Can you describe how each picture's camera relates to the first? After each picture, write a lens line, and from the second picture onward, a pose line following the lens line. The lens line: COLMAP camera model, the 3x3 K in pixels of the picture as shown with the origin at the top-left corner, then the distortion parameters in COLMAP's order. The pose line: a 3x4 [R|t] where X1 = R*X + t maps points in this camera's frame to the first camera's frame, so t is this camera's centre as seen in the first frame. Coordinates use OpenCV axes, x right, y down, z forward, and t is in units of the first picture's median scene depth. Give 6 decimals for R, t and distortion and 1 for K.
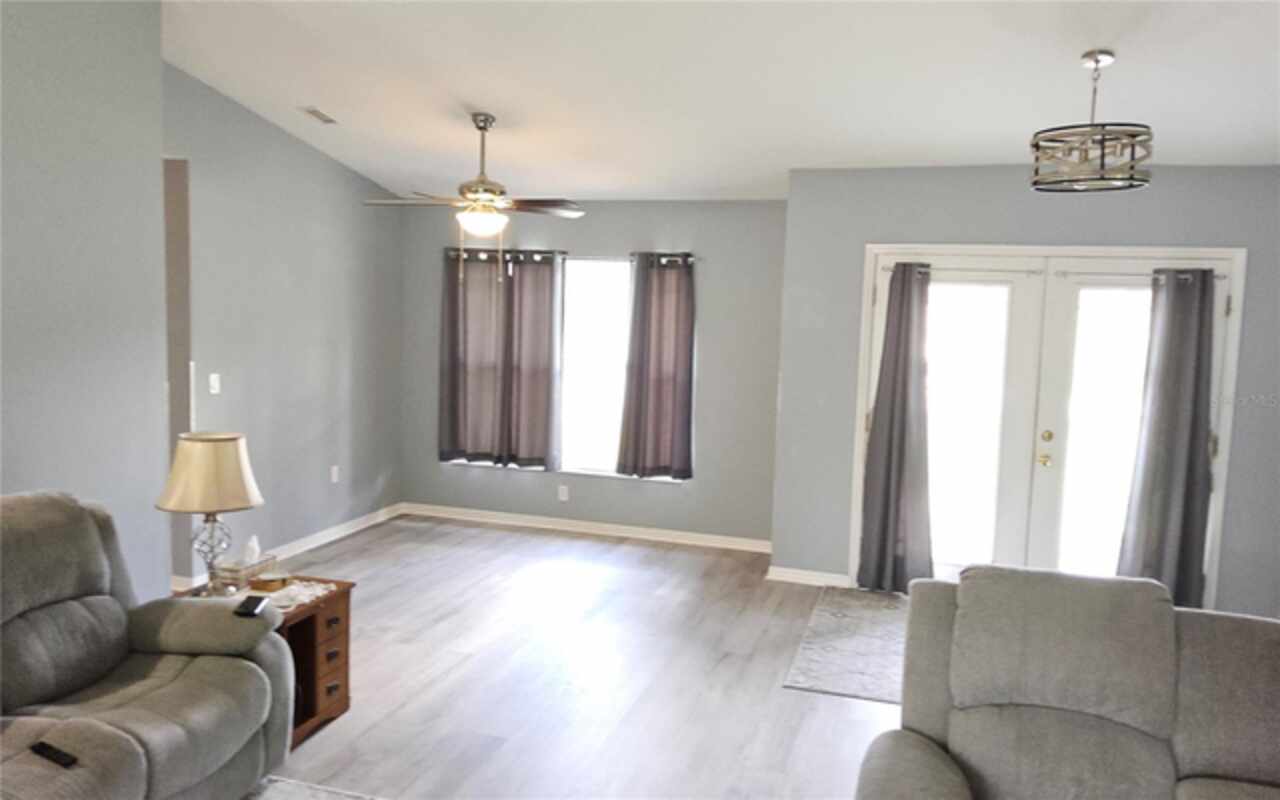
lens RADIAL K [[942.3, 0, 632.9], [0, 942.3, 398.3], [0, 0, 1]] dist [-0.009394, -0.019303]
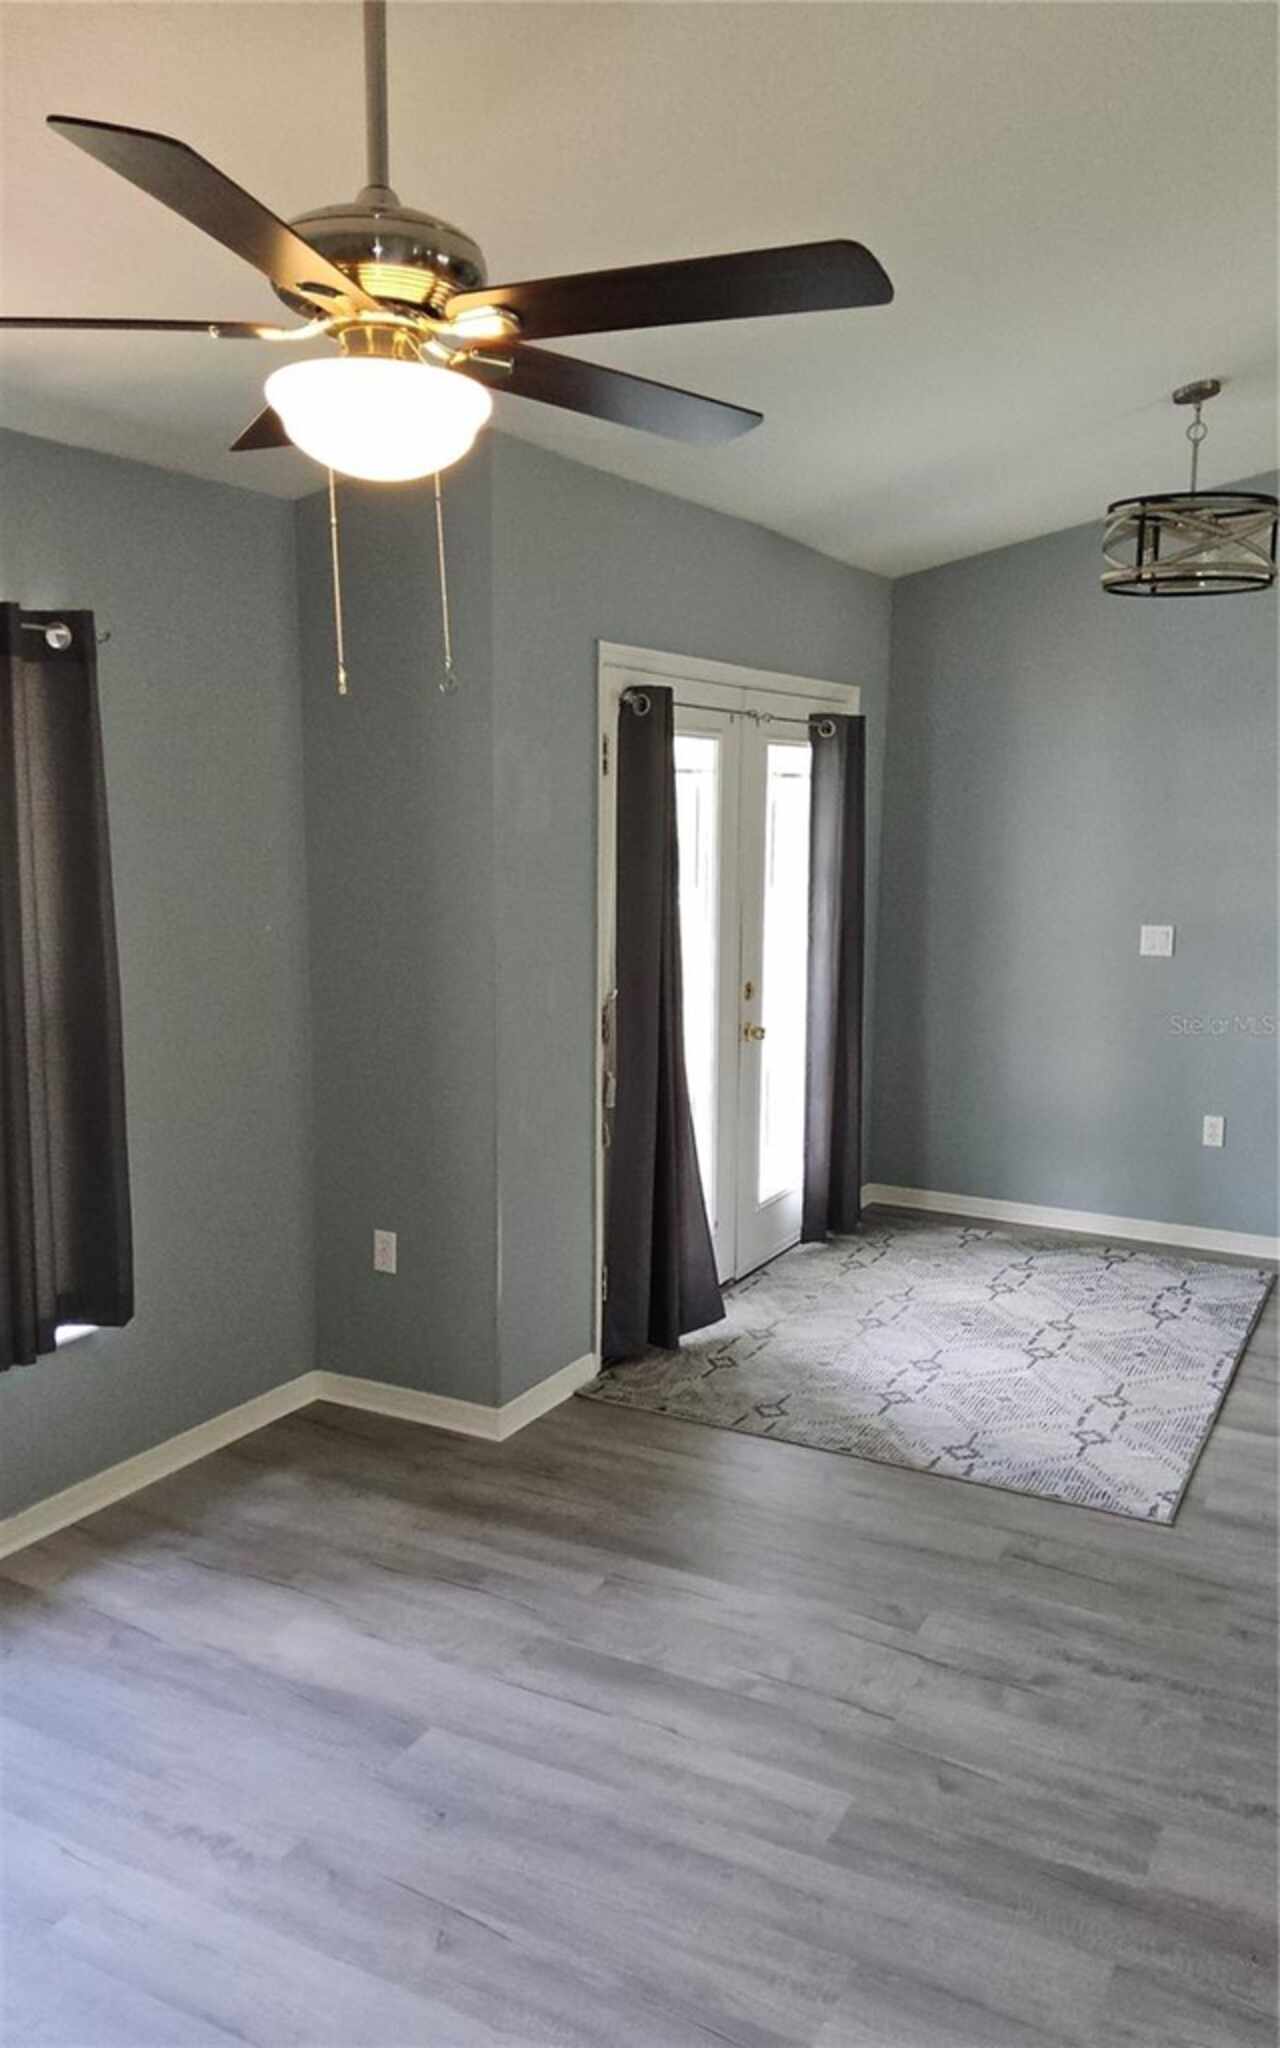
lens RADIAL K [[1507.7, 0, 624.8], [0, 1507.7, 1031.2], [0, 0, 1]] dist [-0.009394, -0.019303]
pose [[0.189090, -0.170578, 0.967031, -0.494670], [0.113660, 0.981979, 0.150990, -0.086229], [-0.975360, 0.081362, 0.205070, 0.859250]]
